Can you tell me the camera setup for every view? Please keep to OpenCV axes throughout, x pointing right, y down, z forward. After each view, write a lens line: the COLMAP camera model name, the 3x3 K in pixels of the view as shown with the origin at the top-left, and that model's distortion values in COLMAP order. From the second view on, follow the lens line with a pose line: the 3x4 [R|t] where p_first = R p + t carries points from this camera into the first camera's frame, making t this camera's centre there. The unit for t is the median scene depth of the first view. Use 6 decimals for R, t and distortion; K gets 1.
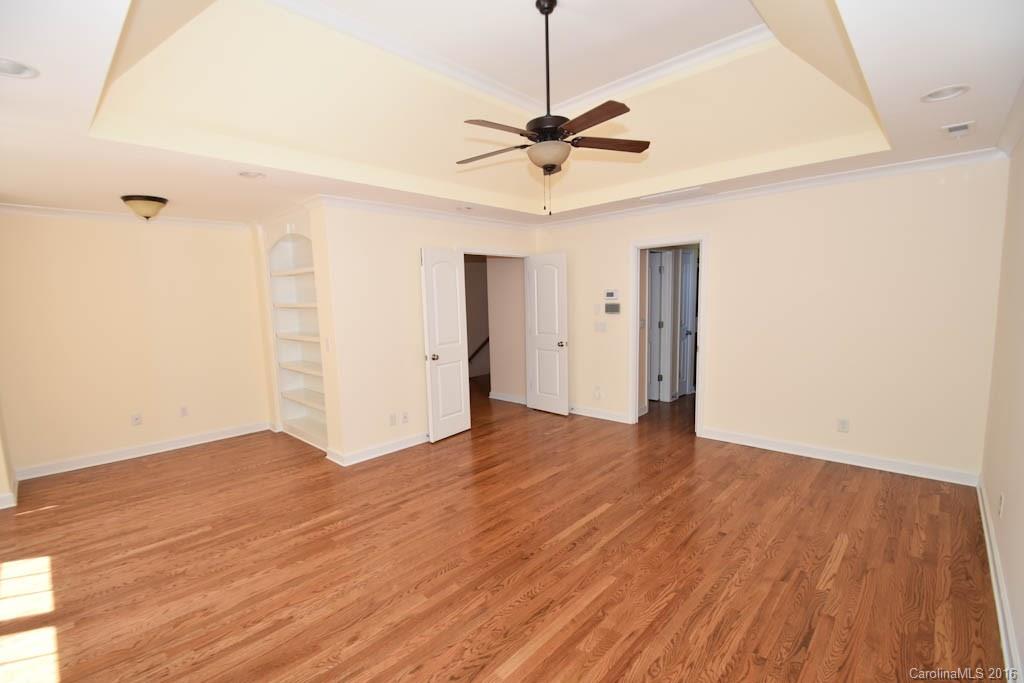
lens RADIAL K [[454.7, 0, 484.2], [0, 454.7, 350.4], [0, 0, 1]] dist [-0.000360, -0.017541]
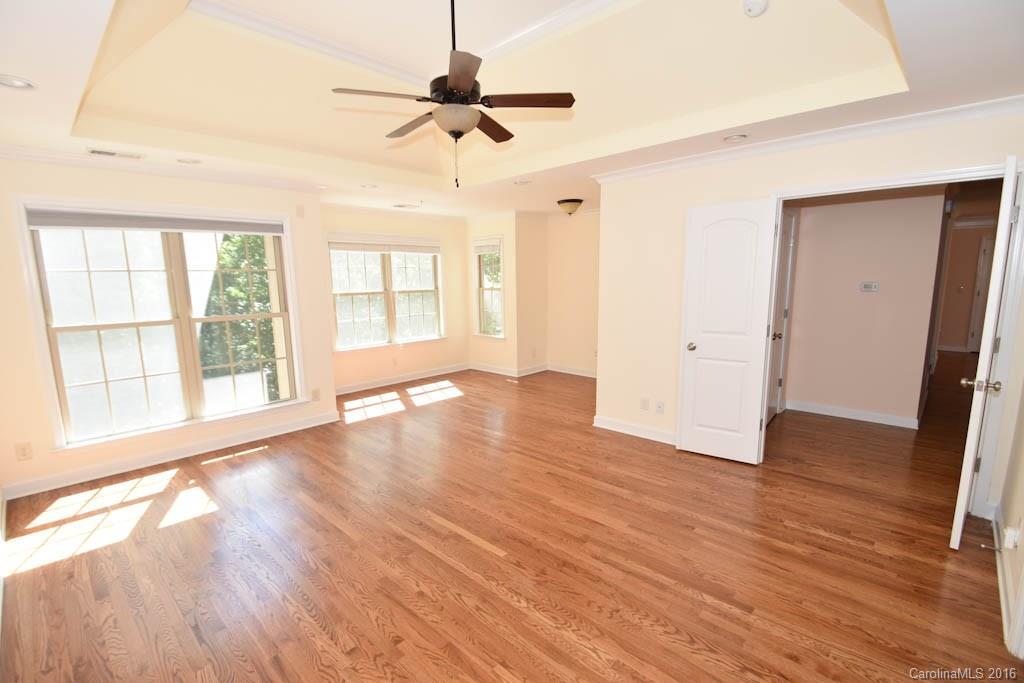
lens RADIAL K [[457.7, 0, 513.9], [0, 457.7, 352.9], [0, 0, 1]] dist [0.000182, -0.017322]
pose [[0.038183, 0.191981, -0.980656, 0.999443], [-0.100327, 0.977149, 0.187388, -0.143140], [0.994222, 0.091231, 0.056571, 0.979308]]
